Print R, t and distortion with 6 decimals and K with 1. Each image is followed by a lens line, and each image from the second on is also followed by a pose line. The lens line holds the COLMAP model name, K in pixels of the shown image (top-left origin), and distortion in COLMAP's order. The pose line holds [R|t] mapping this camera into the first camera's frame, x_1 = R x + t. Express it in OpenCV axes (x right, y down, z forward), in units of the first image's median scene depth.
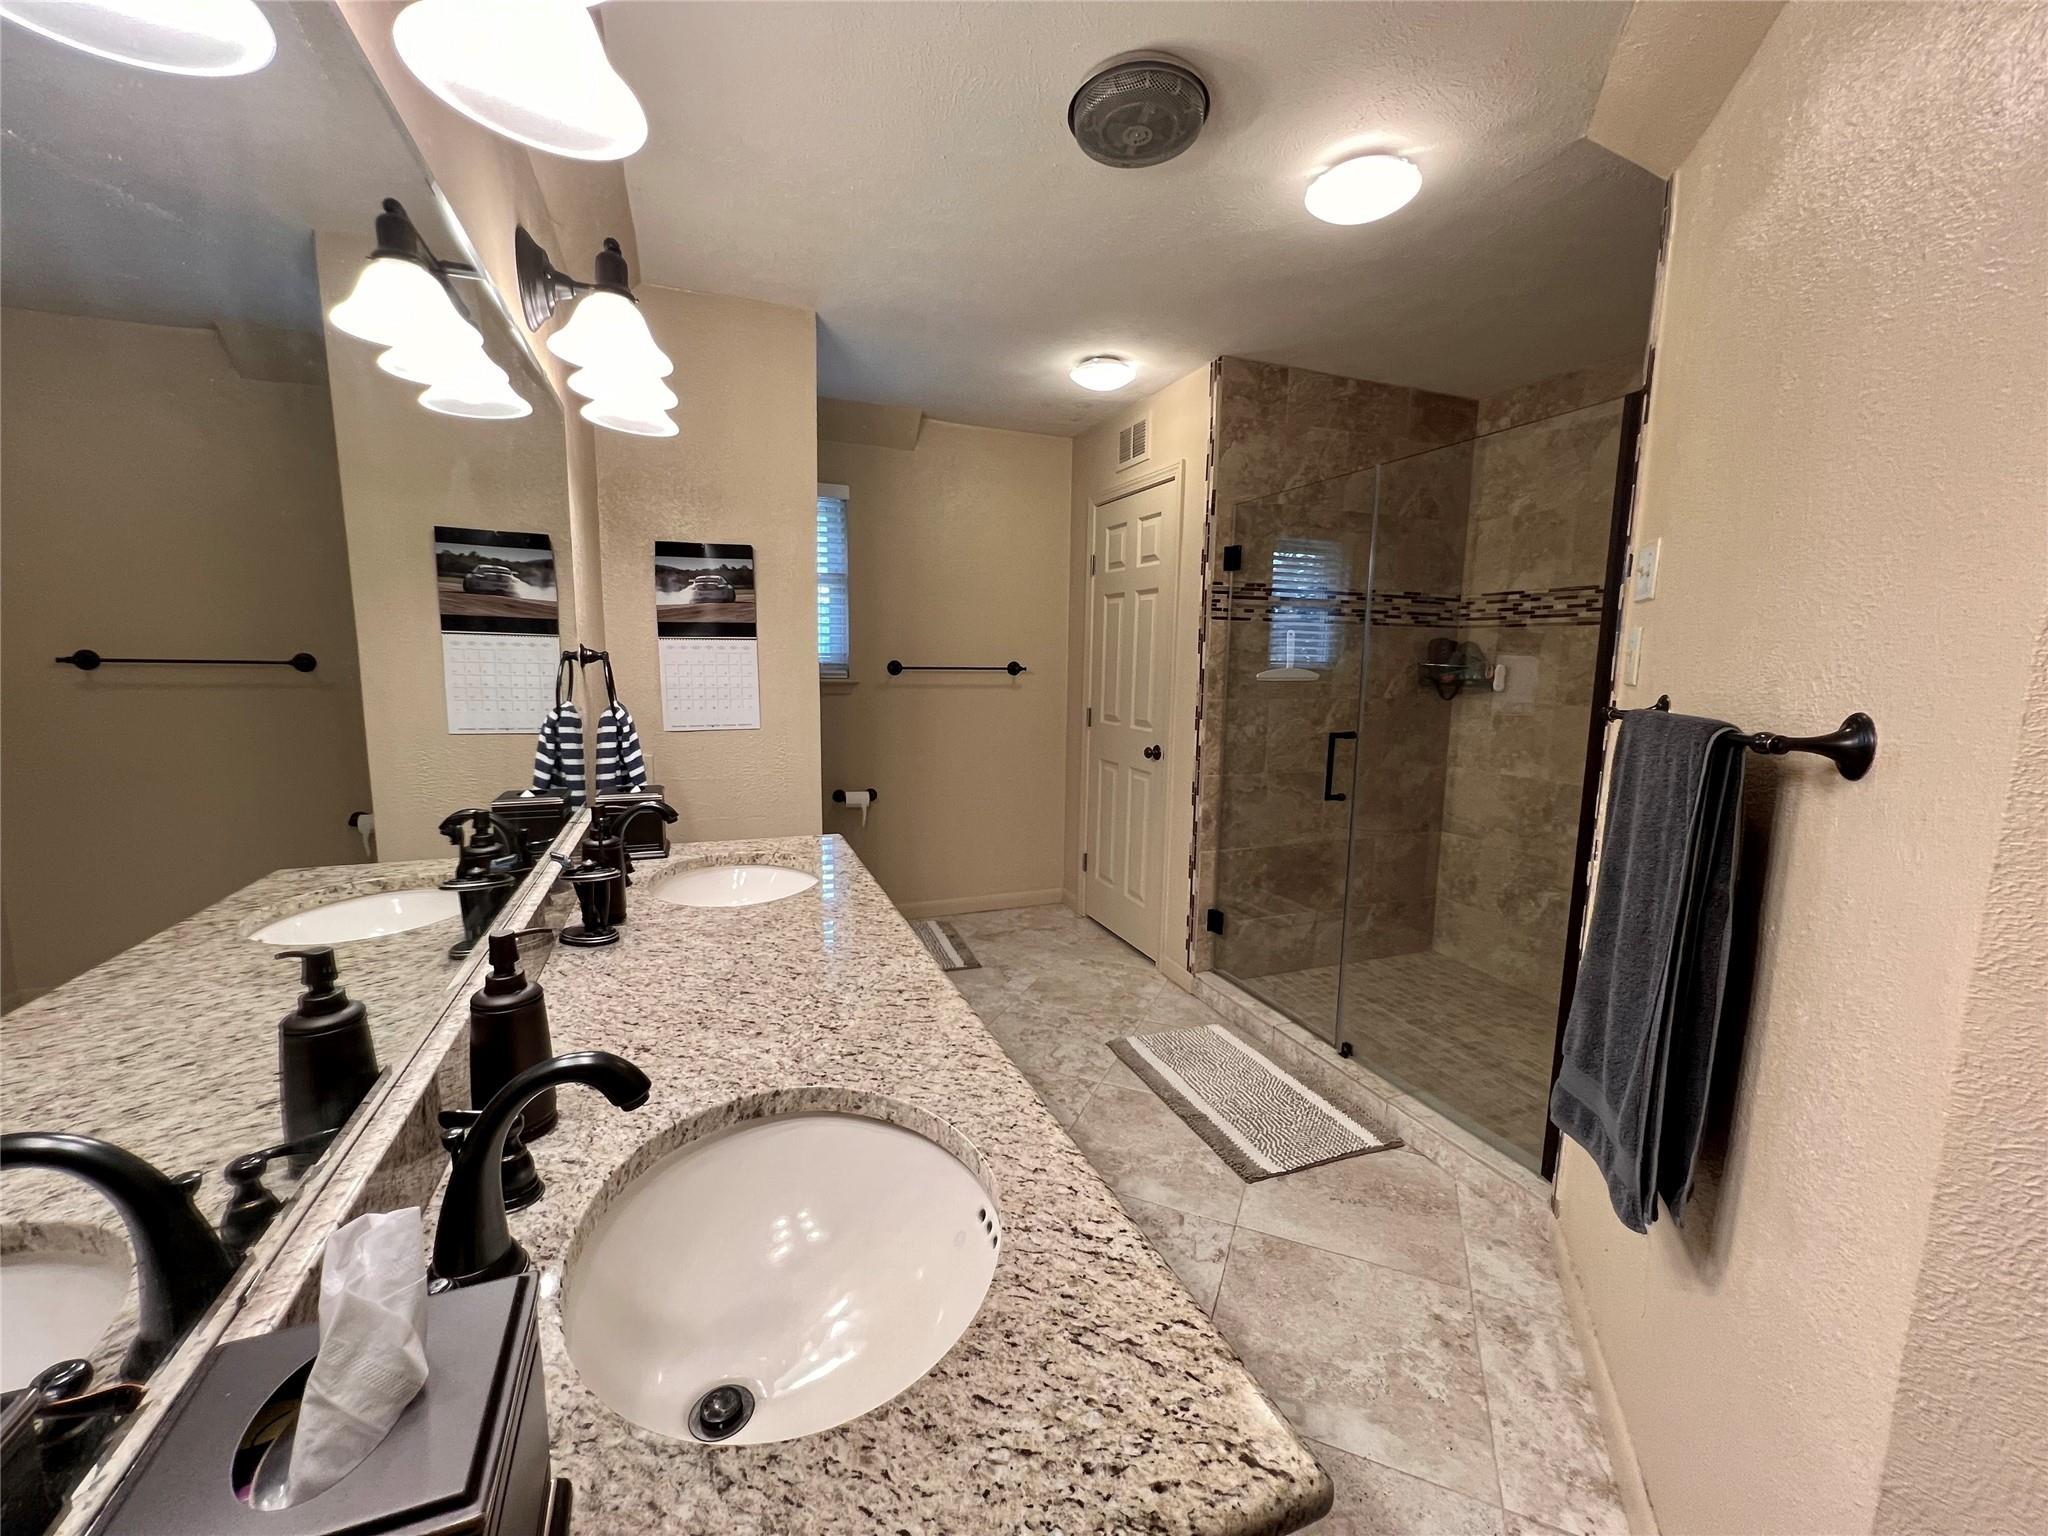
lens RADIAL K [[816.0, 0, 1025.3], [0, 816.0, 769.7], [0, 0, 1]] dist [0.000487, -0.000370]
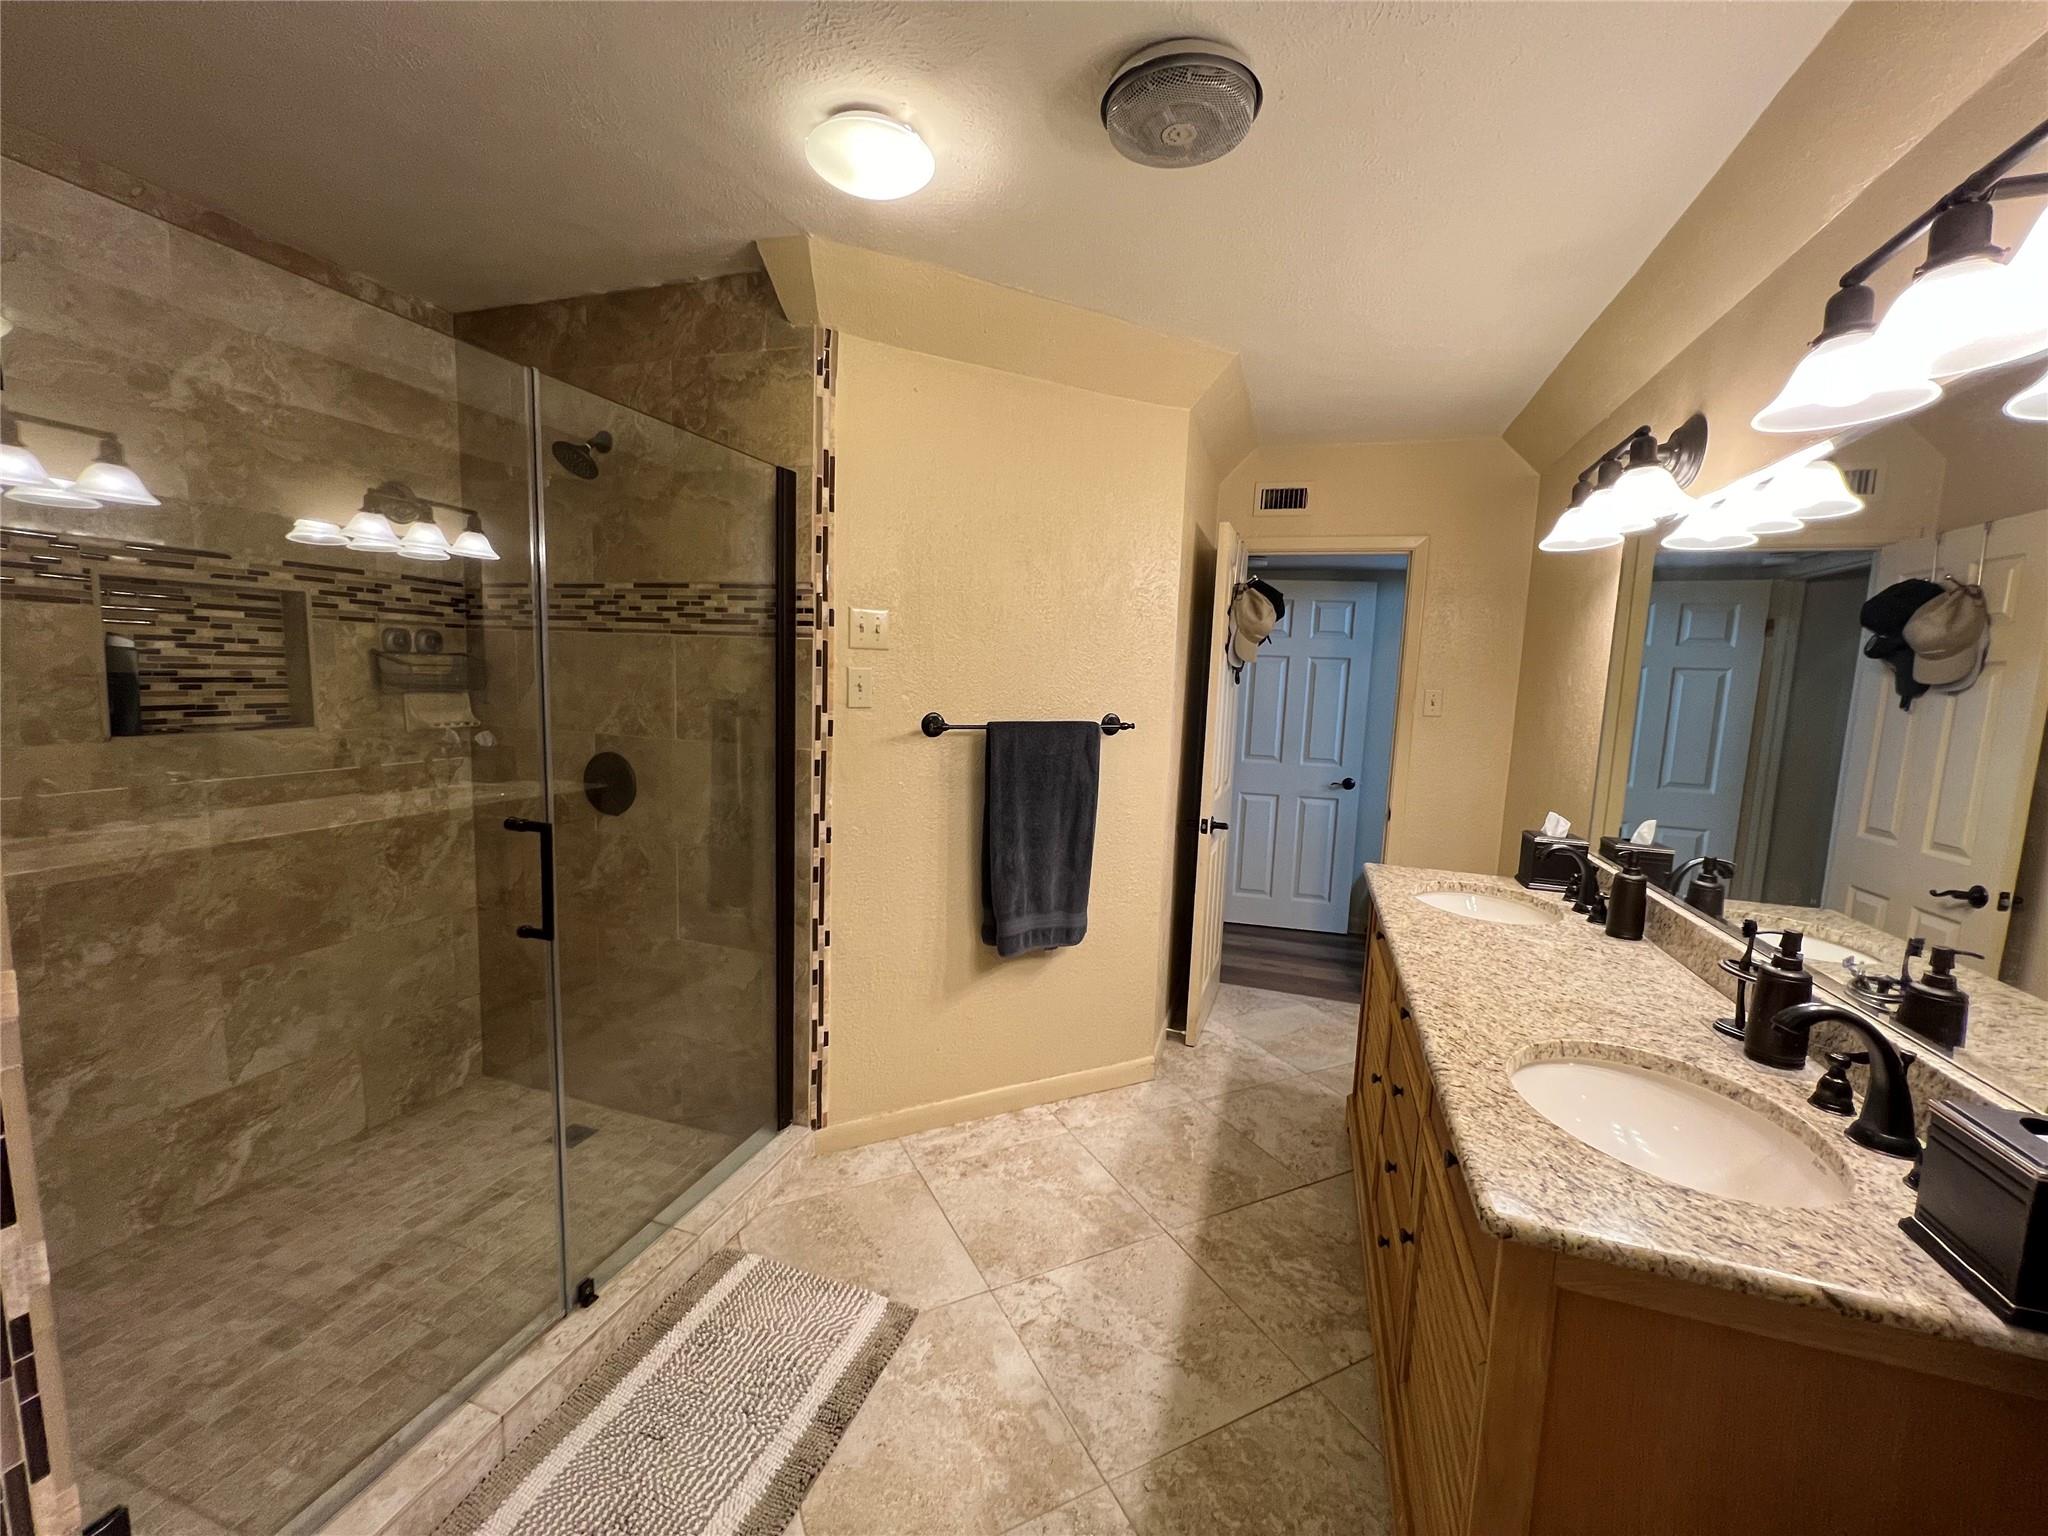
lens RADIAL K [[816.0, 0, 1024.9], [0, 816.0, 767.0], [0, 0, 1]] dist [0.000487, -0.000370]
pose [[-0.761543, -0.119459, 0.637009, -0.289539], [0.039912, 0.972357, 0.230061, -0.242989], [-0.646884, 0.200626, -0.735725, 1.435382]]
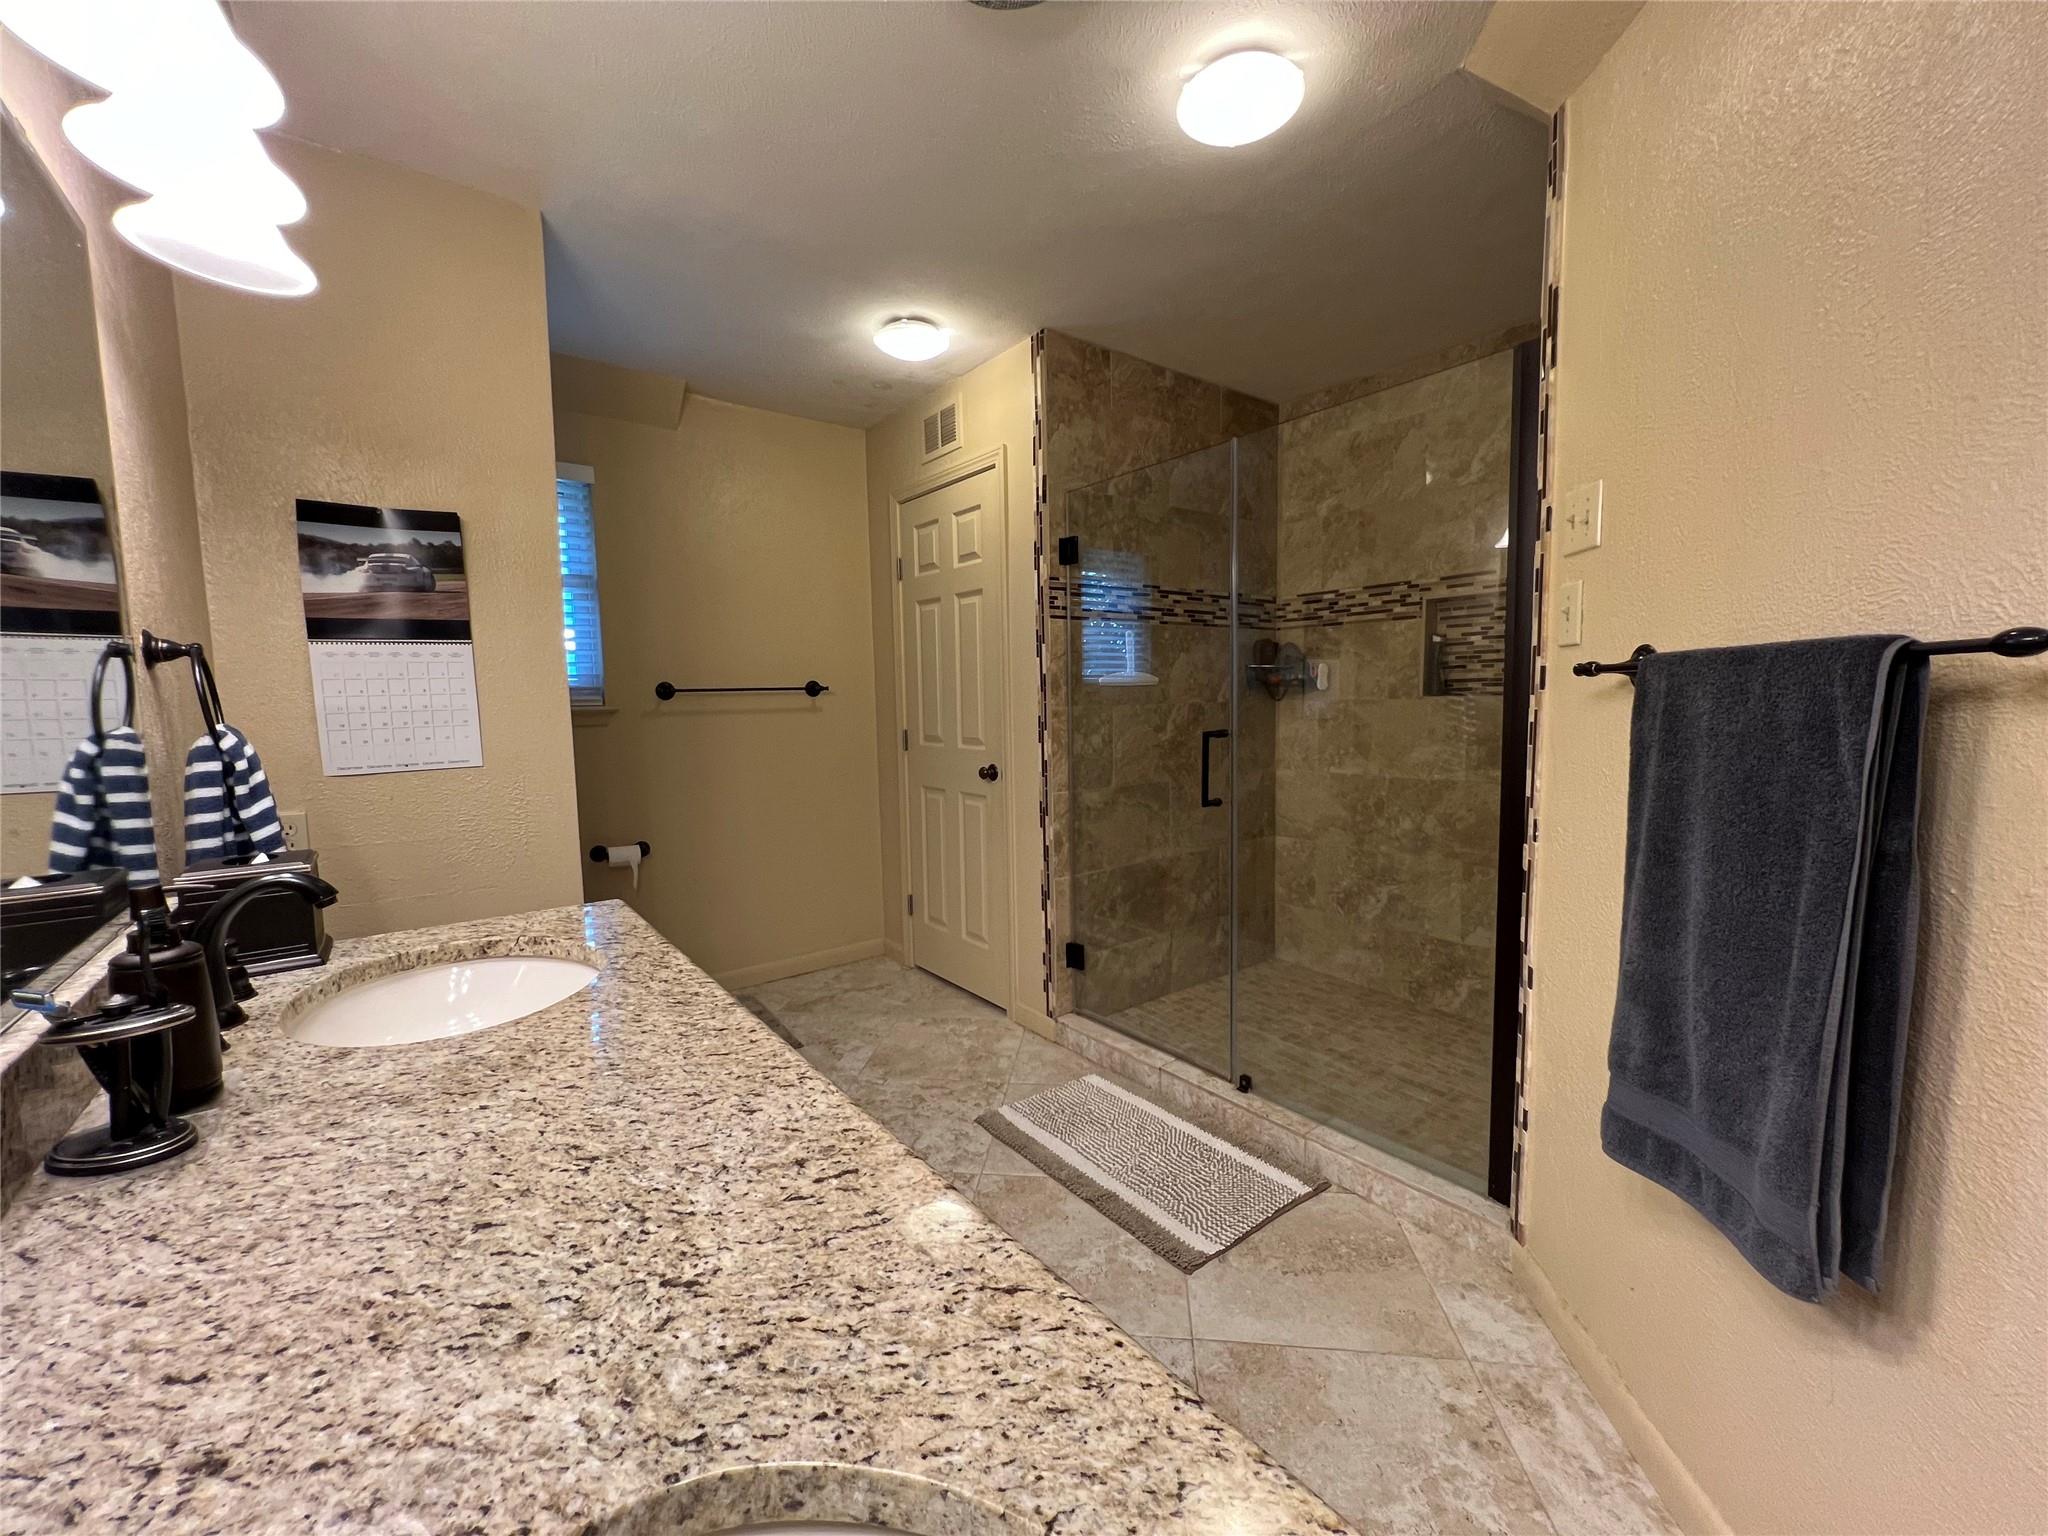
lens RADIAL K [[816.0, 0, 1022.8], [0, 816.0, 769.3], [0, 0, 1]] dist [0.000487, -0.000370]
pose [[0.960706, -0.059122, 0.271199, -0.078654], [0.072163, 0.996655, -0.038362, 0.019579], [-0.268023, 0.056425, 0.961759, 0.225071]]
